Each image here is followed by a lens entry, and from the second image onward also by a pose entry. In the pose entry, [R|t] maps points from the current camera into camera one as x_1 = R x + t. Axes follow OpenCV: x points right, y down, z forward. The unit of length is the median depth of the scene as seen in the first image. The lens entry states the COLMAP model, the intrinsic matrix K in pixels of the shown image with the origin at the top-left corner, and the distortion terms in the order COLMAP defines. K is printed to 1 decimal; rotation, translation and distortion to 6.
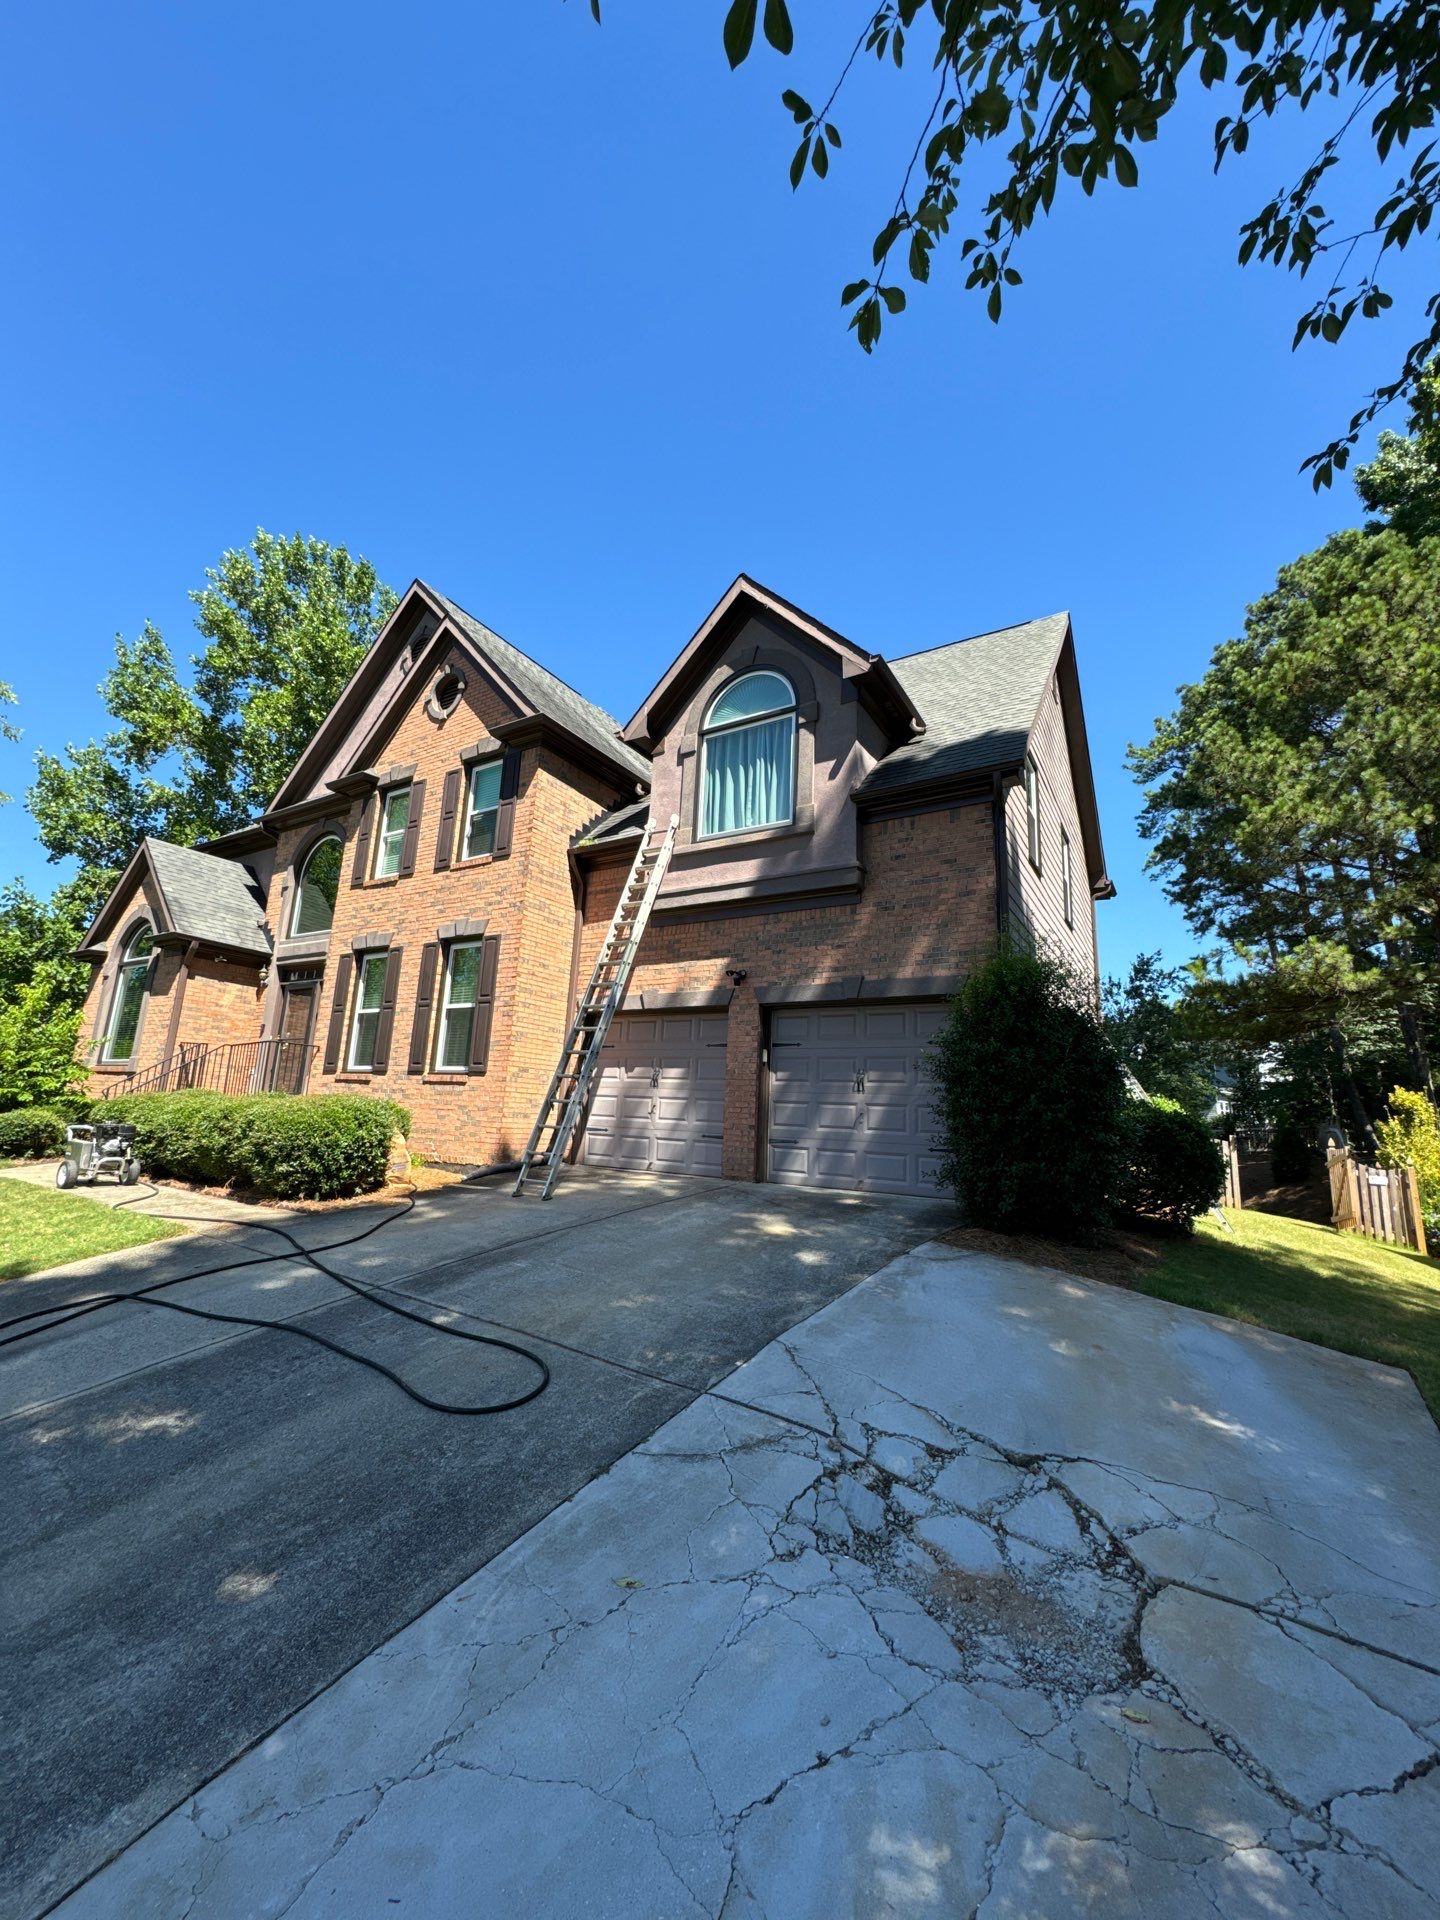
lens RADIAL K [[767.5, 0, 718.4], [0, 767.5, 959.4], [0, 0, 1]] dist [0.000798, 0.000165]
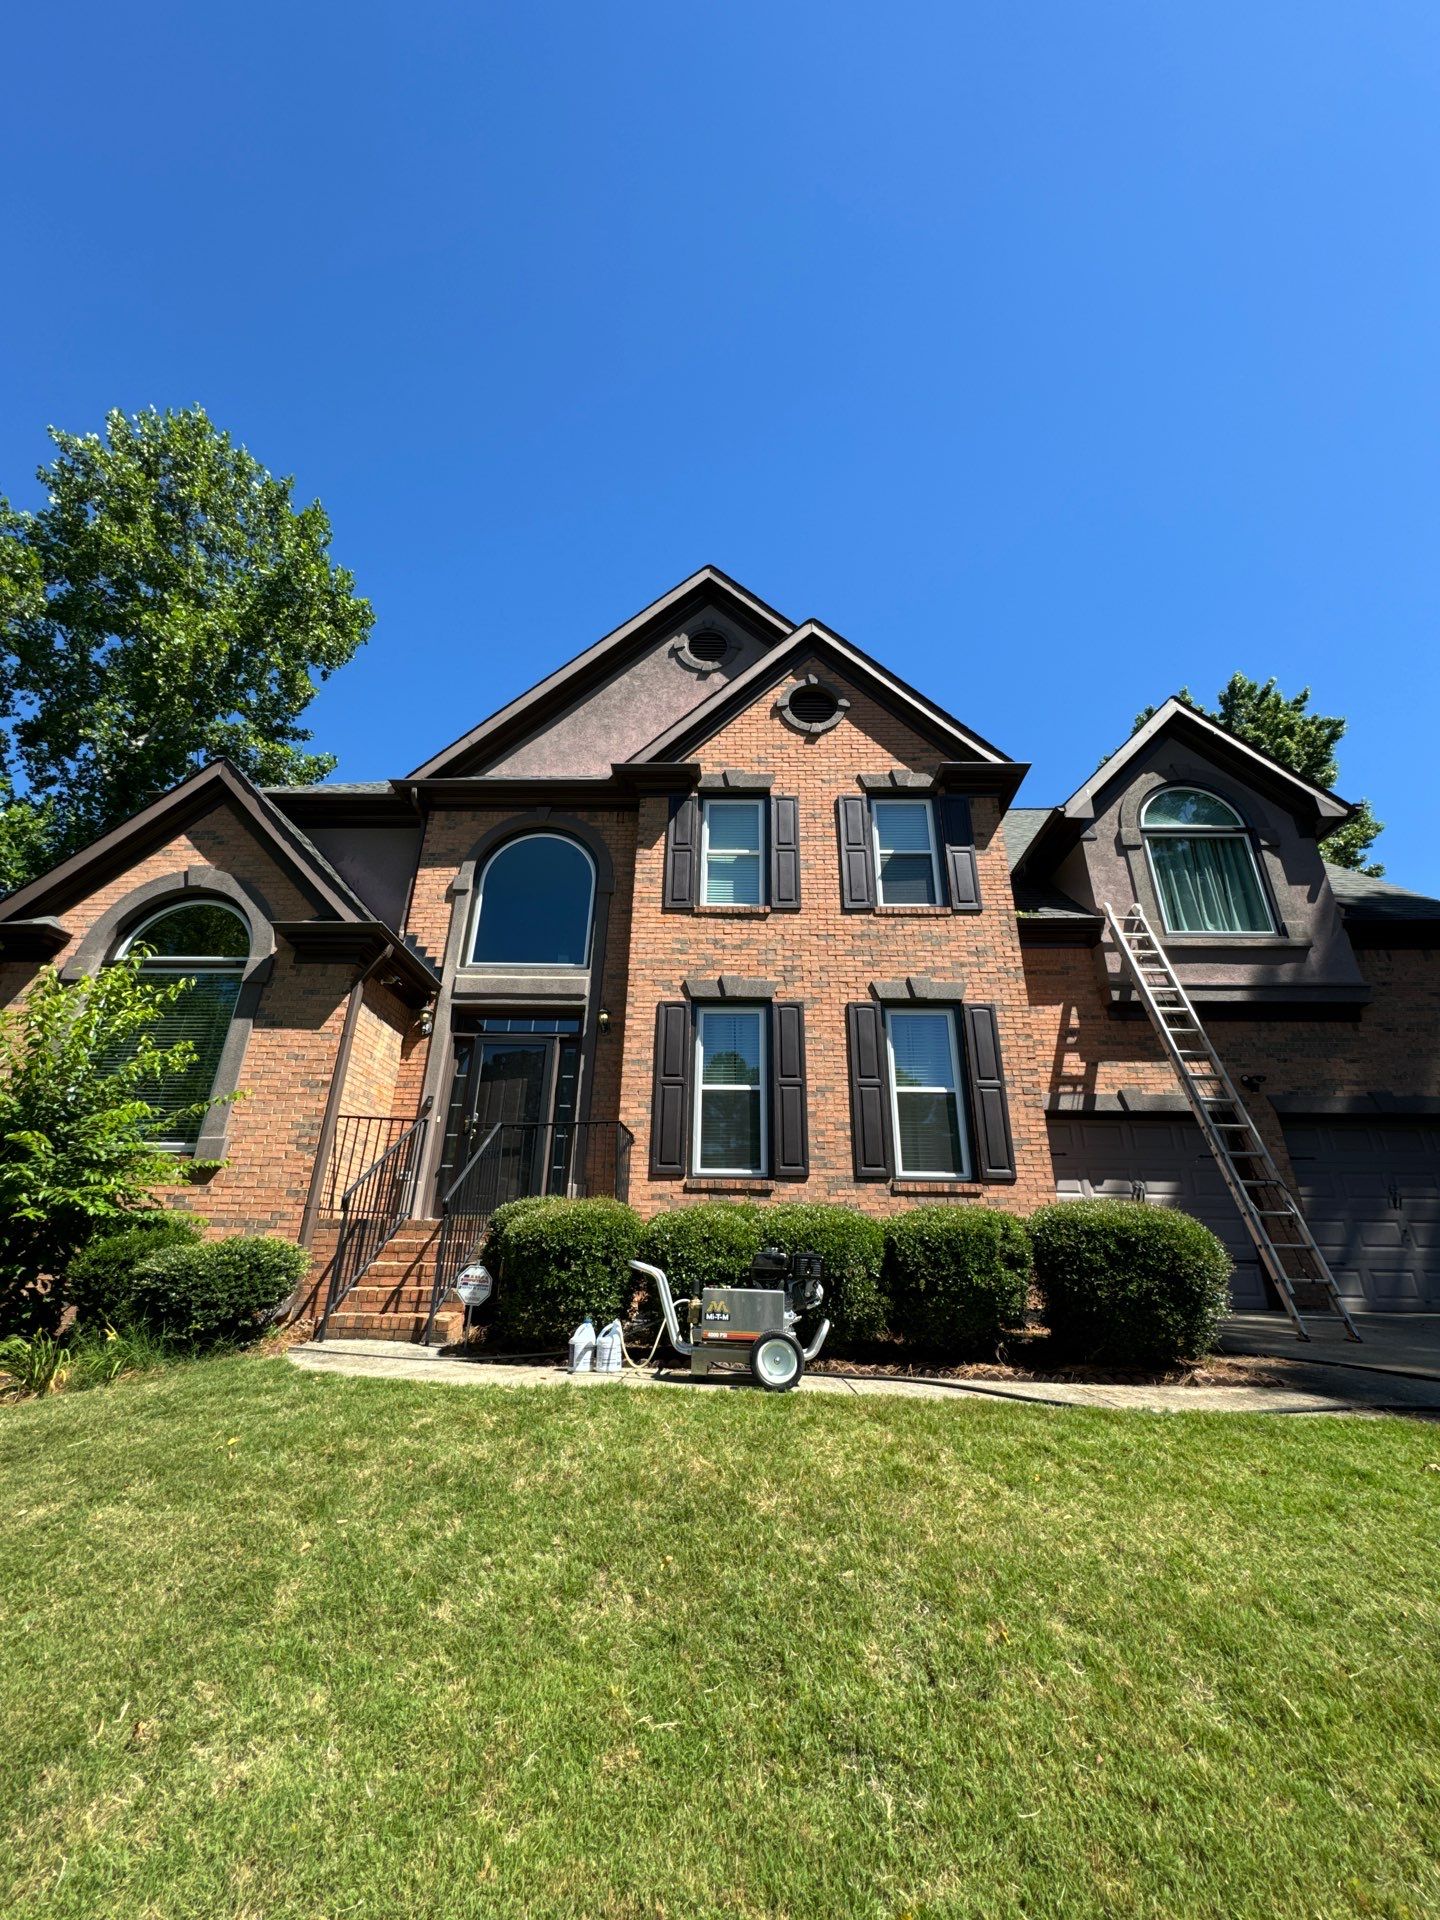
lens RADIAL K [[767.5, 0, 724.4], [0, 767.5, 962.9], [0, 0, 1]] dist [0.000798, 0.000165]
pose [[0.860652, 0.168709, 0.480433, -0.846609], [-0.081501, 0.976994, -0.197080, 0.098454], [-0.502630, 0.130461, 0.854601, 0.414257]]
